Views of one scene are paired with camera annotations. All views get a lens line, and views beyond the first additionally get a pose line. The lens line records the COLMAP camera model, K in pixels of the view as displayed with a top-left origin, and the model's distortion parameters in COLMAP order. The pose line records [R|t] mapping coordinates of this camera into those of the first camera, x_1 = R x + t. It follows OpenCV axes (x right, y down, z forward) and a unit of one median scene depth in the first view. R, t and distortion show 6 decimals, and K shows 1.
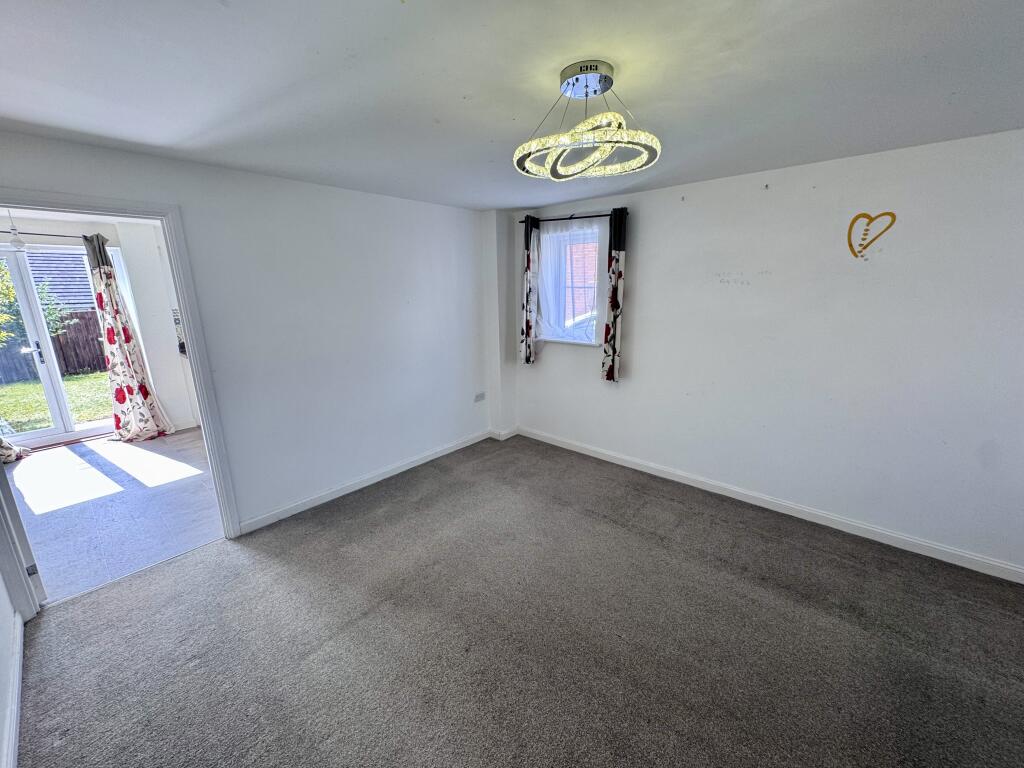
lens RADIAL K [[407.4, 0, 509.8], [0, 407.4, 385.4], [0, 0, 1]] dist [-0.002598, -0.000007]
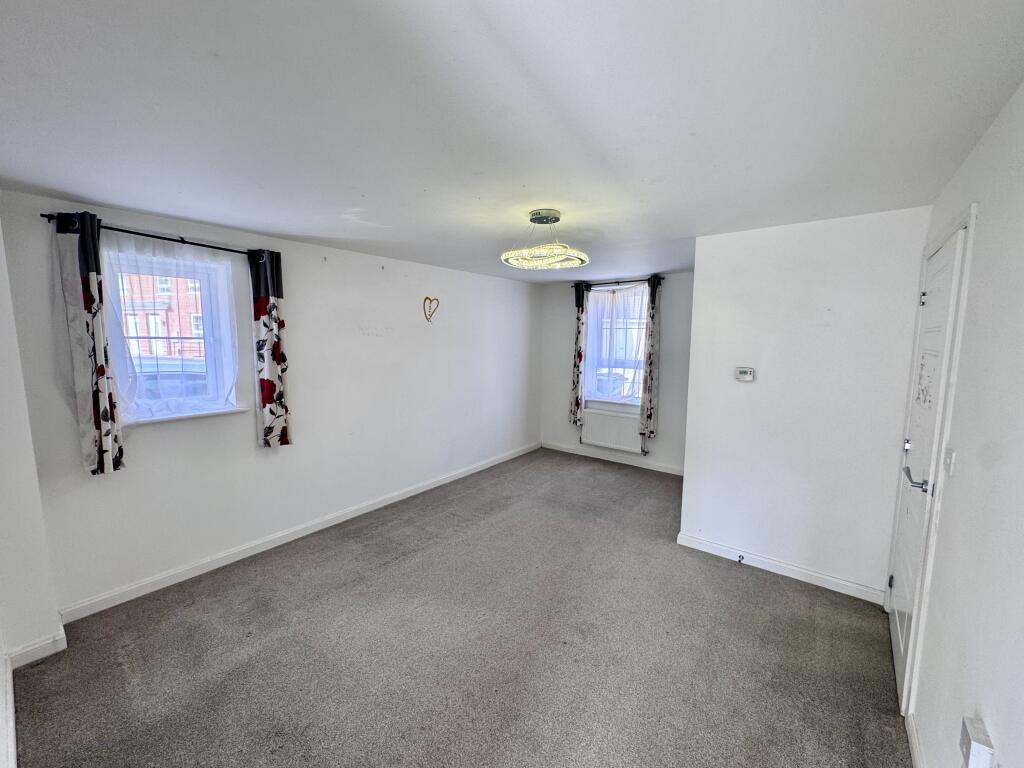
lens RADIAL K [[407.4, 0, 510.7], [0, 407.4, 384.8], [0, 0, 1]] dist [-0.002598, -0.000007]
pose [[-0.054465, -0.103028, 0.993186, -0.621936], [0.238927, 0.964423, 0.113147, -0.117686], [-0.969509, 0.243462, -0.027911, 0.540988]]
